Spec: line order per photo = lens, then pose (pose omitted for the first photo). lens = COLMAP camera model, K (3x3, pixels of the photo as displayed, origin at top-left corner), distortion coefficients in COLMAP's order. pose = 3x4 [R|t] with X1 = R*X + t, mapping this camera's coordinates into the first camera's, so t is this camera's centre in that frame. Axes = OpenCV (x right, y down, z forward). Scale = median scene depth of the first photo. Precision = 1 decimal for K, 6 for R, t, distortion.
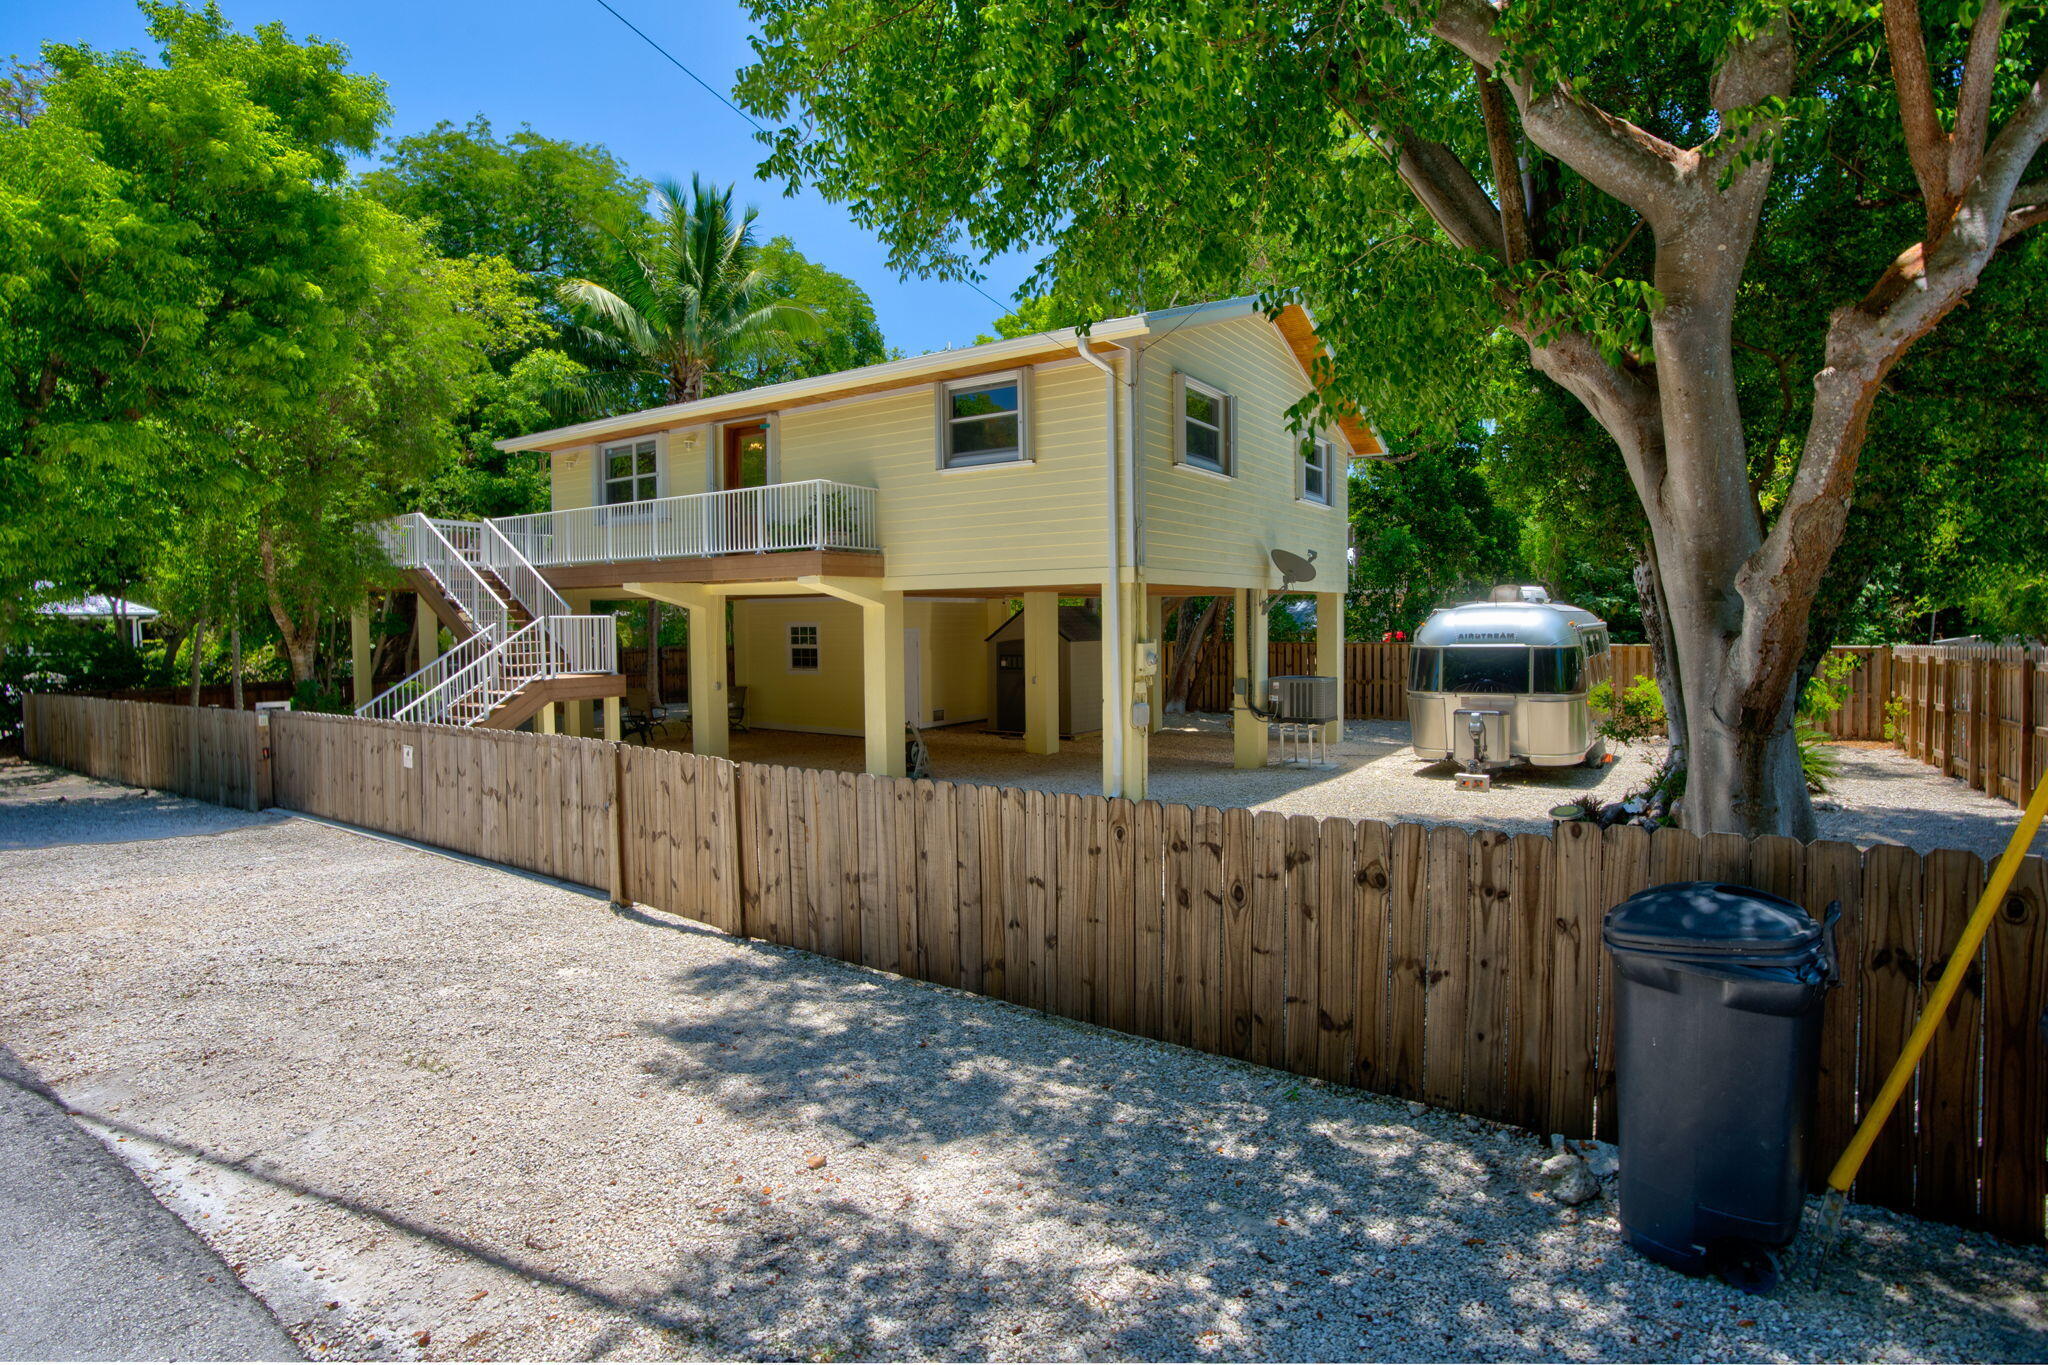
lens RADIAL K [[990.6, 0, 1024.0], [0, 990.6, 682.5], [0, 0, 1]] dist [-0.056463, 0.000007]
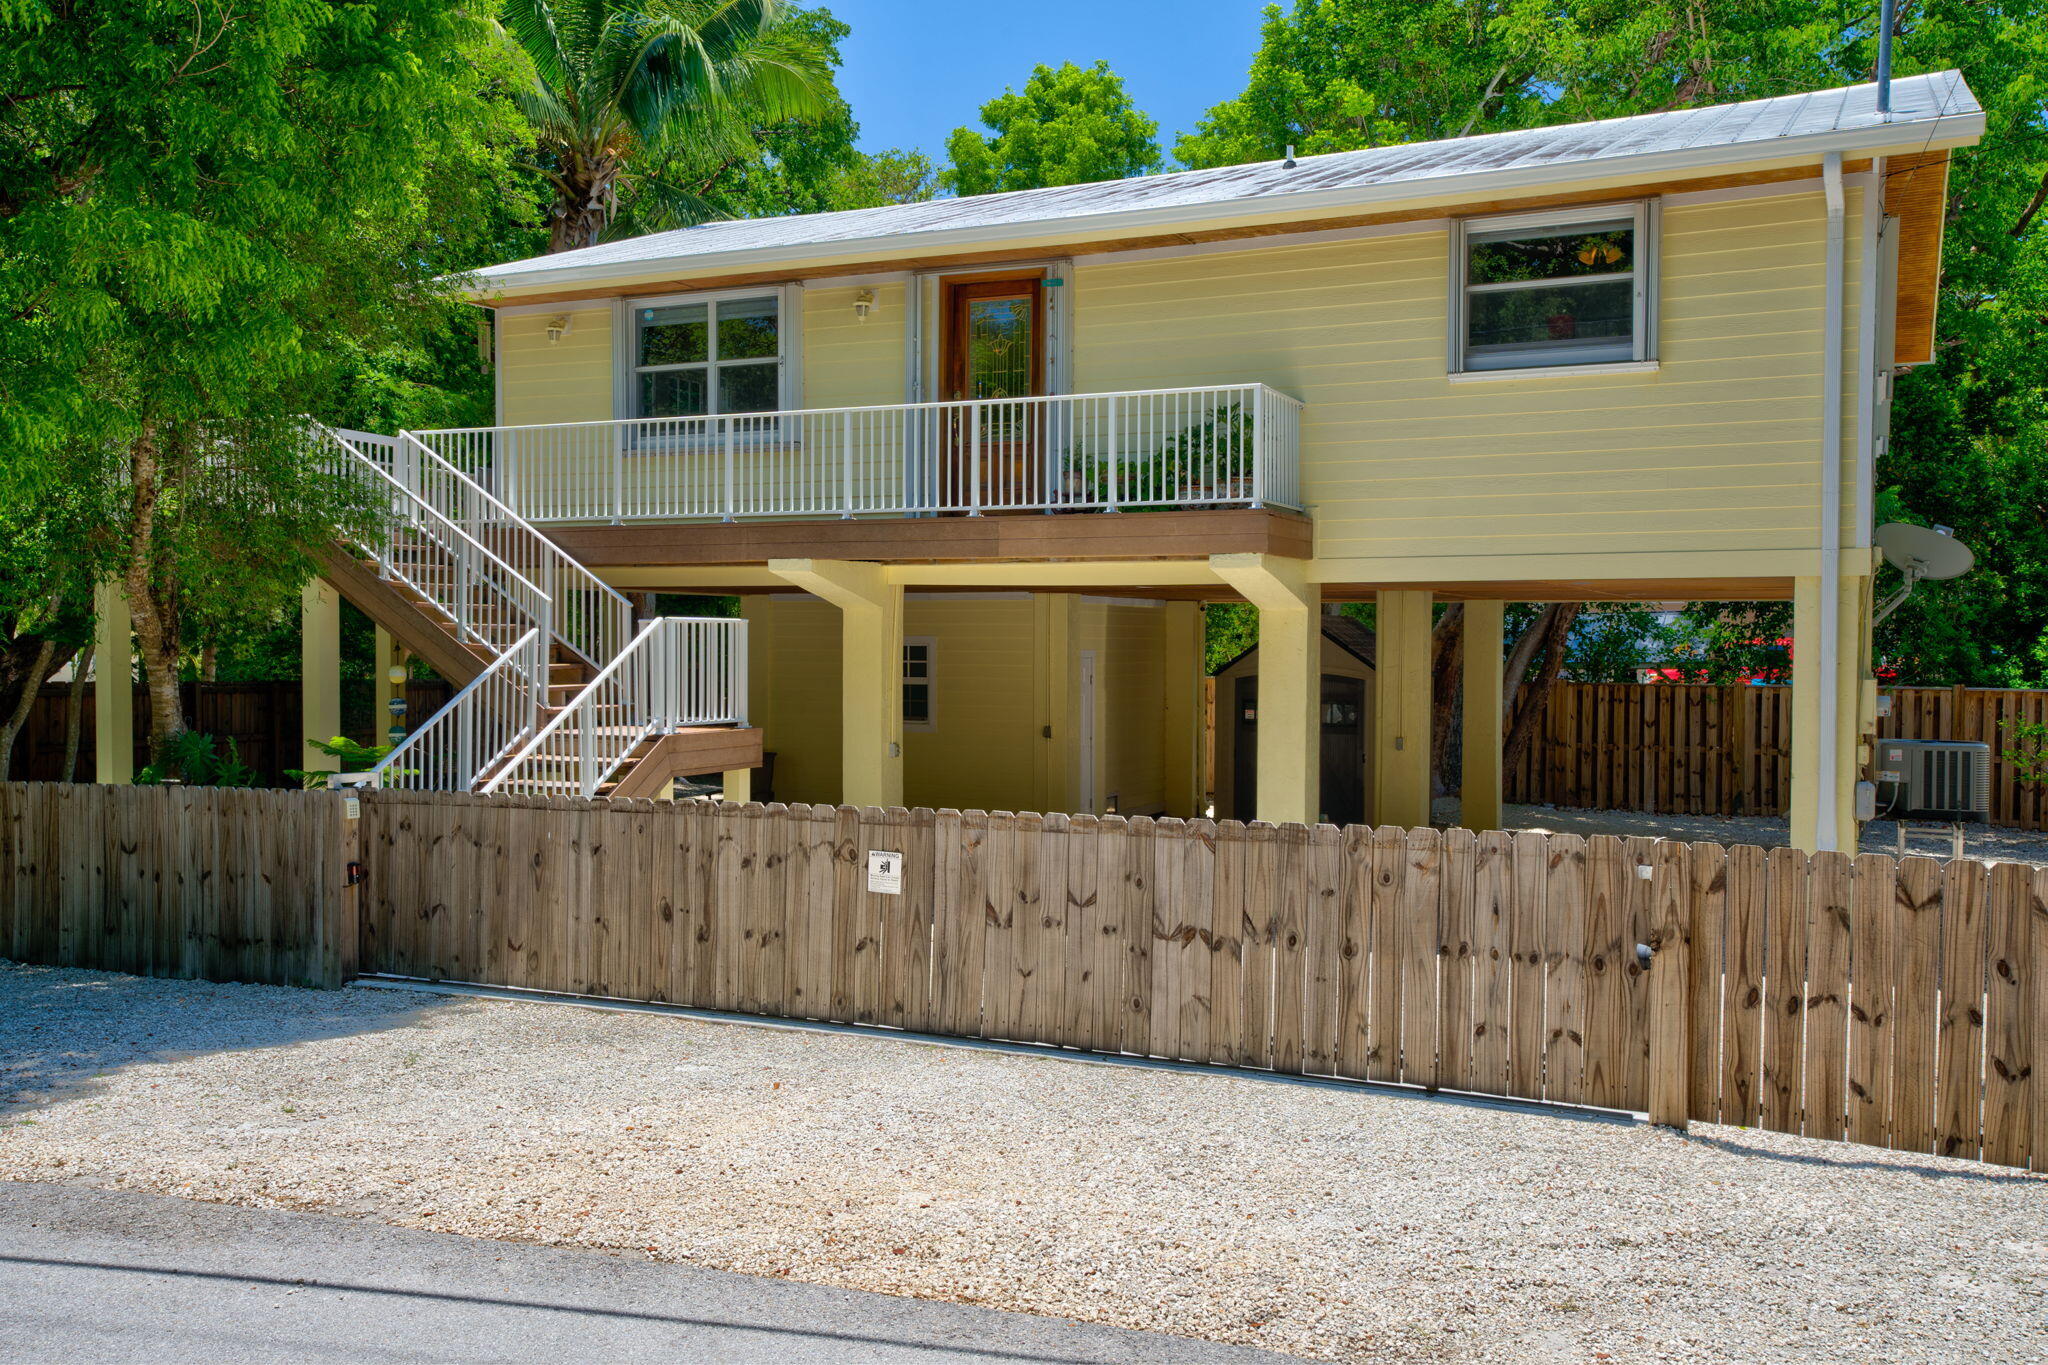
lens RADIAL K [[1768.5, 0, 1024.0], [0, 1768.5, 682.5], [0, 0, 1]] dist [0.057606, 0.007739]
pose [[0.992213, 0.011599, 0.124015, -0.428118], [-0.006401, 0.999087, -0.042231, 0.008624], [-0.124391, 0.041109, 0.991381, 0.015298]]
